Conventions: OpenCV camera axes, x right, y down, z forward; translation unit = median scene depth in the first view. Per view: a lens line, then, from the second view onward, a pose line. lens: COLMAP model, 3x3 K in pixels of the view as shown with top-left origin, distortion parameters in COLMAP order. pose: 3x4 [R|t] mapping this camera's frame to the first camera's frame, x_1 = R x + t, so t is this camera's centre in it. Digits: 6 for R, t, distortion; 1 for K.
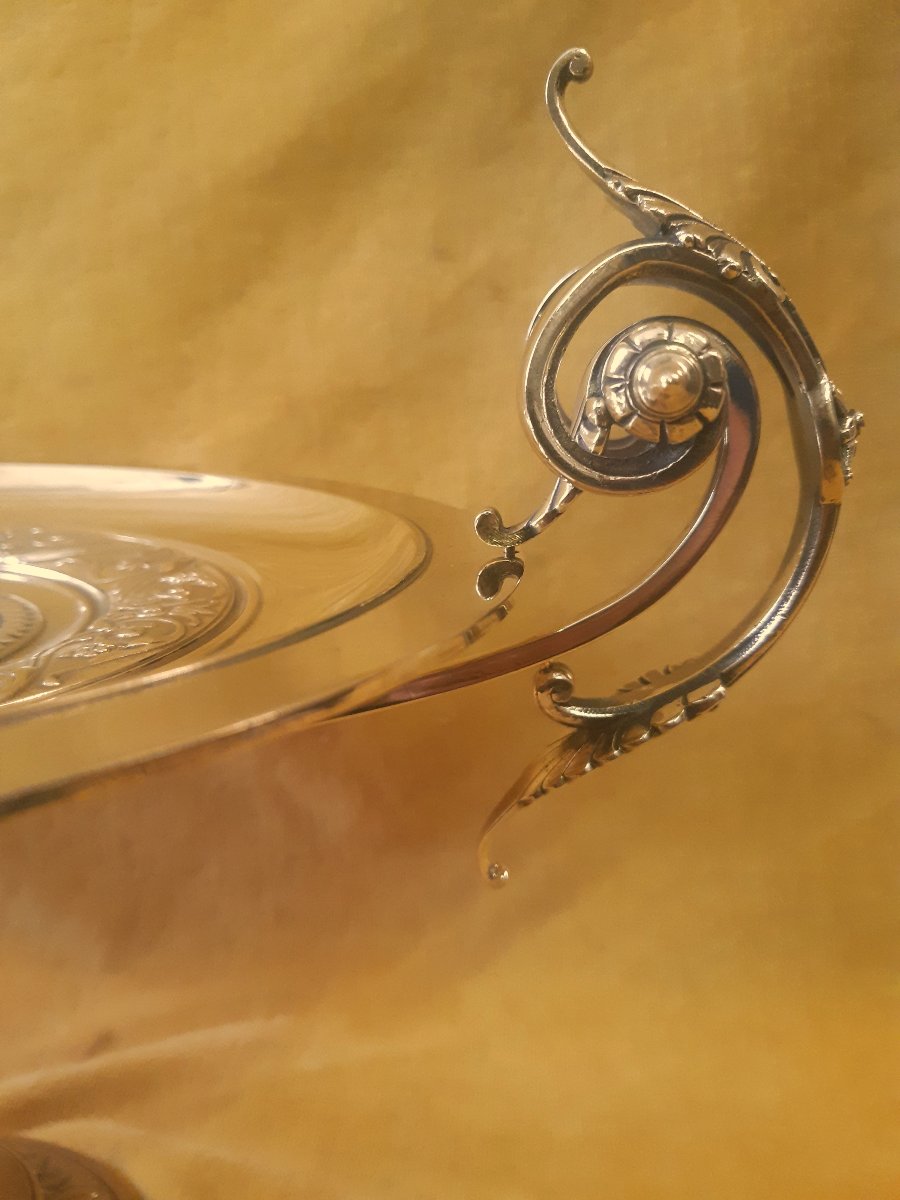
lens RADIAL K [[978.9, 0, 450.0], [0, 978.9, 600.0], [0, 0, 1]] dist [0.039207, -0.162357]
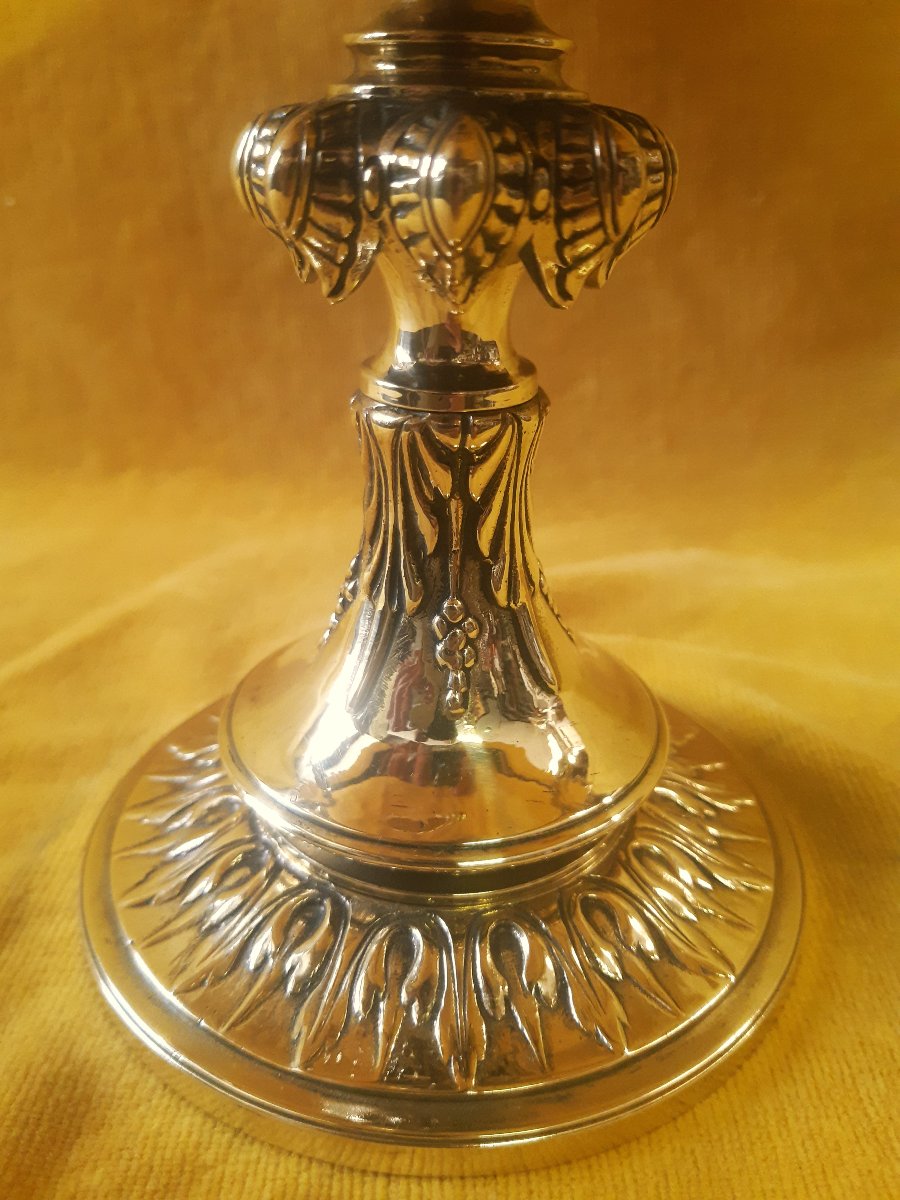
lens RADIAL K [[978.9, 0, 450.0], [0, 978.9, 600.0], [0, 0, 1]] dist [0.039207, -0.162357]
pose [[0.999919, 0.007328, 0.010414, -0.440163], [-0.009716, 0.967712, 0.251872, 0.296875], [-0.008232, -0.251952, 0.967705, 0.214238]]
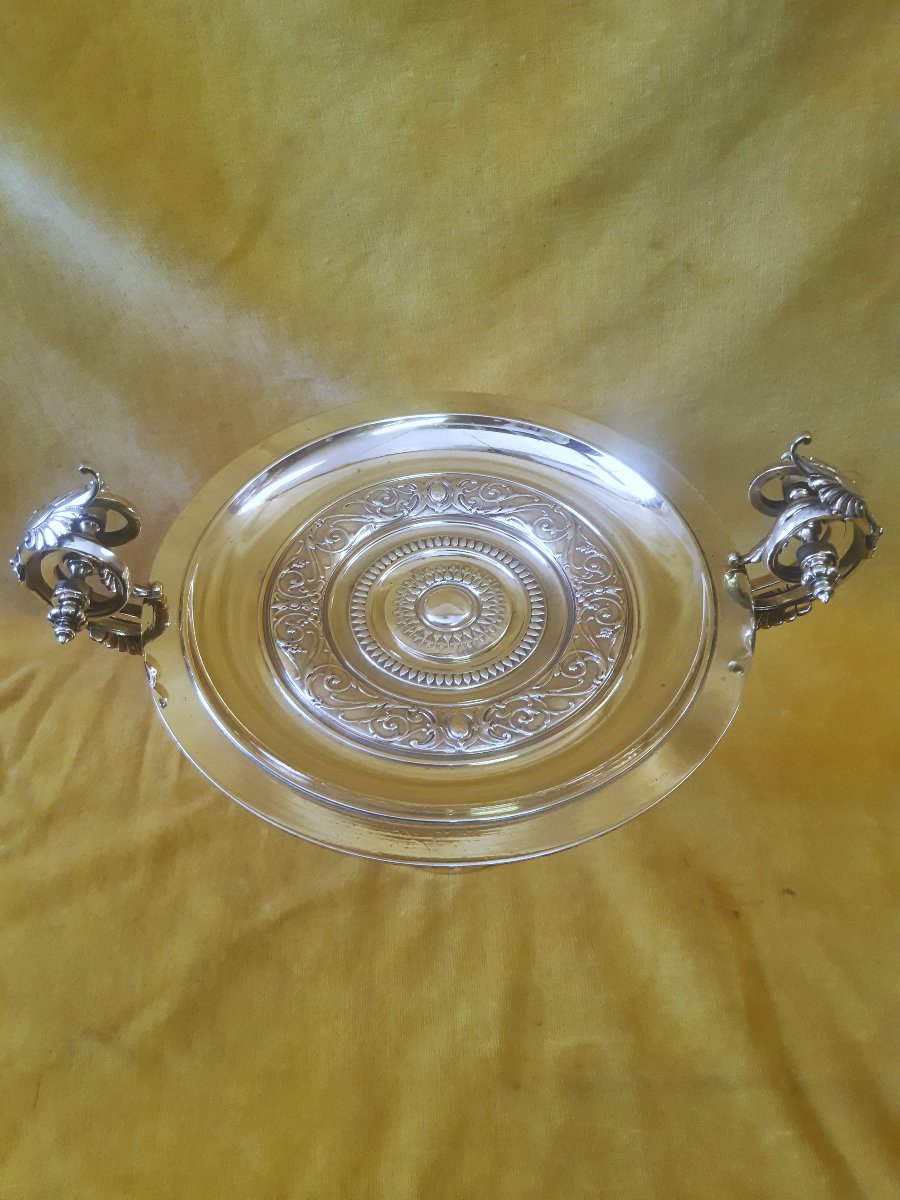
lens RADIAL K [[942.7, 0, 450.0], [0, 942.7, 600.0], [0, 0, 1]] dist [0.043487, -0.127786]
pose [[0.996851, -0.072922, 0.031140, -0.474493], [0.039385, 0.796204, 0.603745, -0.914286], [-0.068820, -0.600618, 0.796569, -0.607573]]
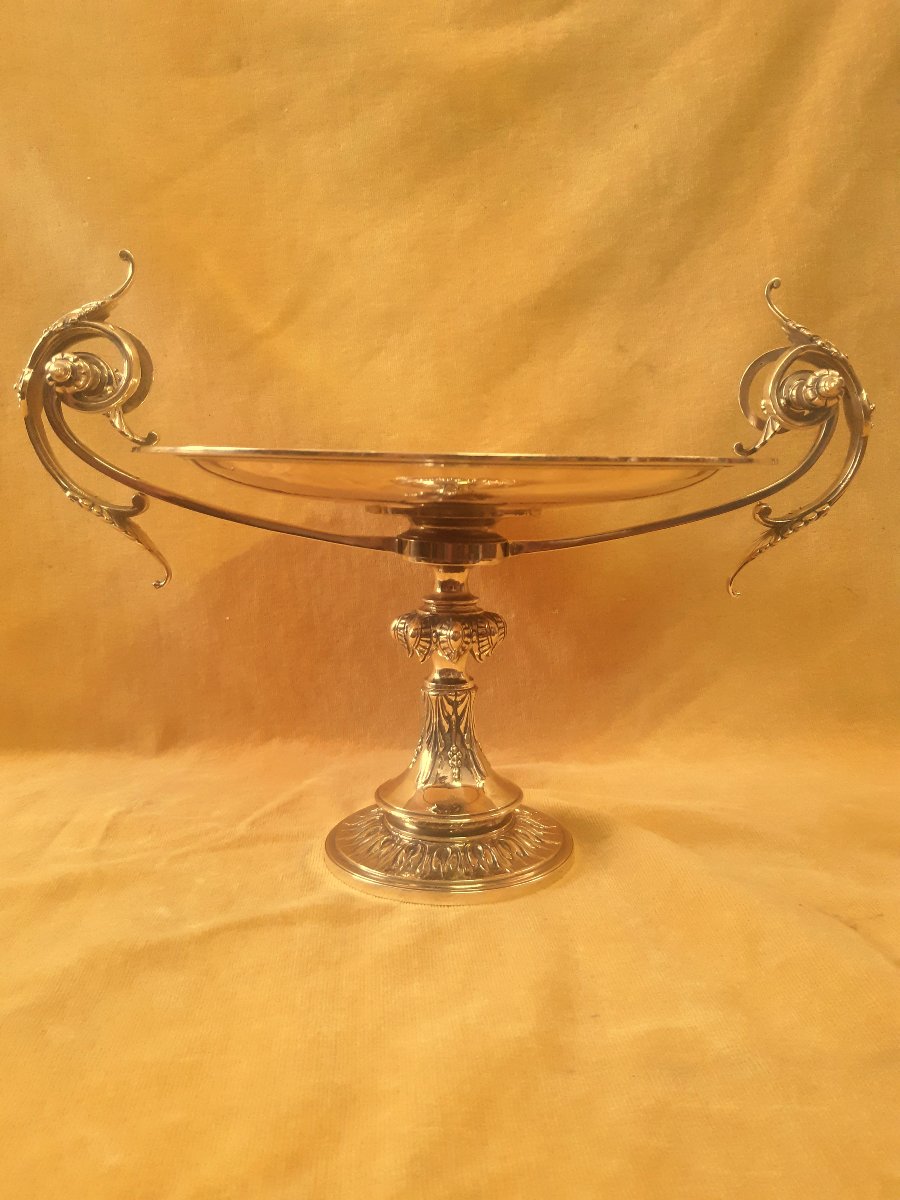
lens RADIAL K [[942.7, 0, 450.0], [0, 942.7, 600.0], [0, 0, 1]] dist [0.043487, -0.127786]
pose [[0.994897, -0.017812, 0.099308, -0.582402], [0.025970, 0.996338, -0.081466, 0.303774], [-0.097493, 0.083630, 0.991716, -0.828374]]
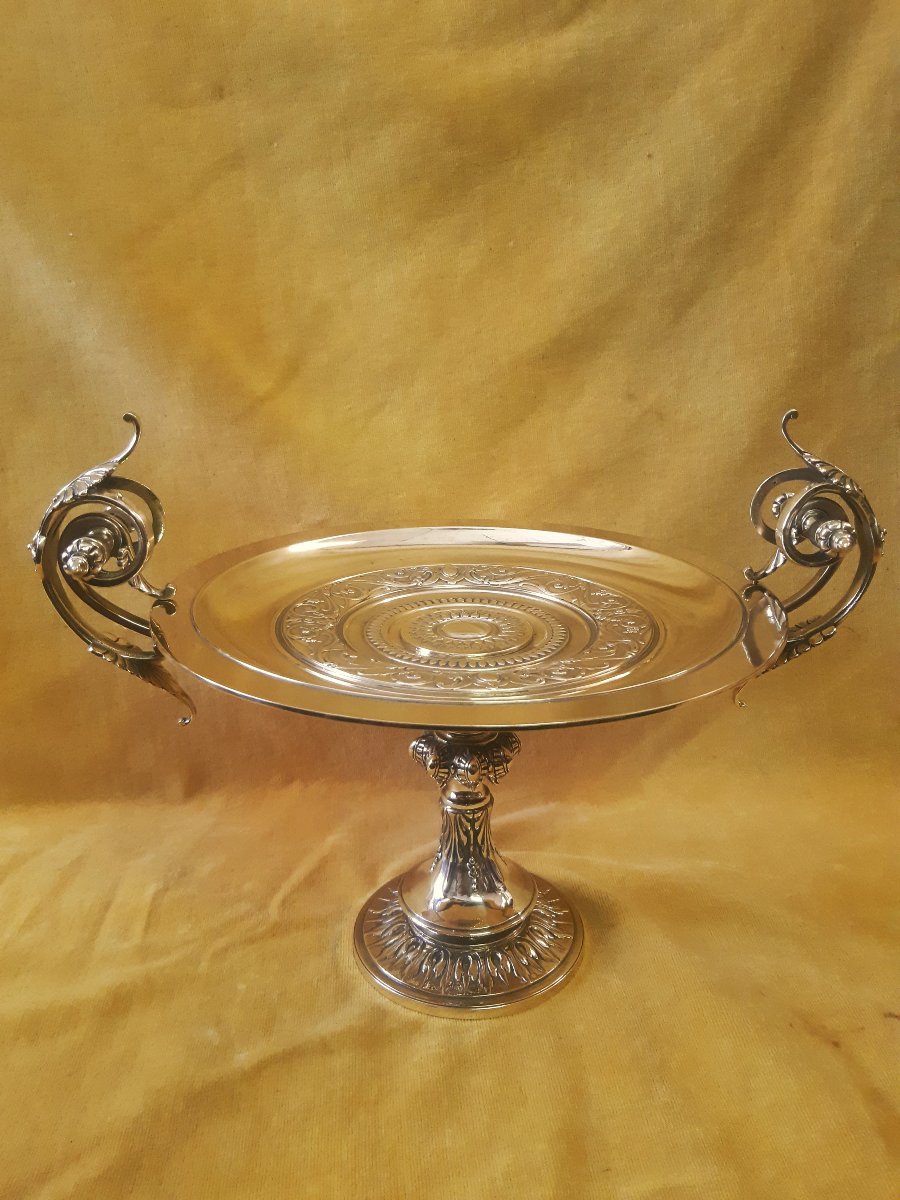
lens RADIAL K [[942.7, 0, 450.0], [0, 942.7, 600.0], [0, 0, 1]] dist [0.043487, -0.127786]
pose [[0.993675, -0.054961, 0.097925, -0.600493], [0.045923, 0.994675, 0.092270, -0.162077], [-0.102474, -0.087189, 0.990907, -0.860530]]
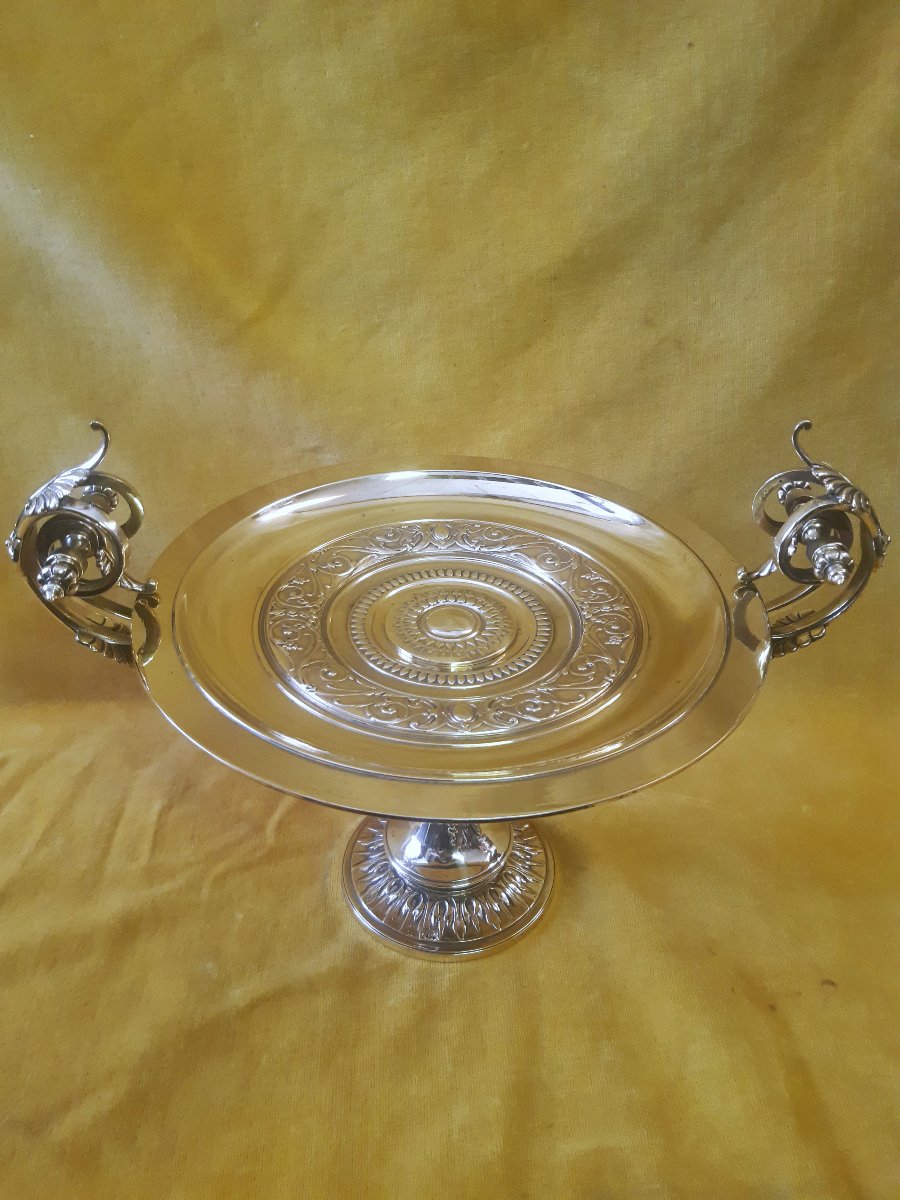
lens RADIAL K [[942.7, 0, 450.0], [0, 942.7, 600.0], [0, 0, 1]] dist [0.043487, -0.127786]
pose [[0.997492, -0.042640, 0.056487, -0.514576], [0.020064, 0.935764, 0.352056, -0.533374], [-0.067870, -0.350040, 0.934273, -0.766377]]
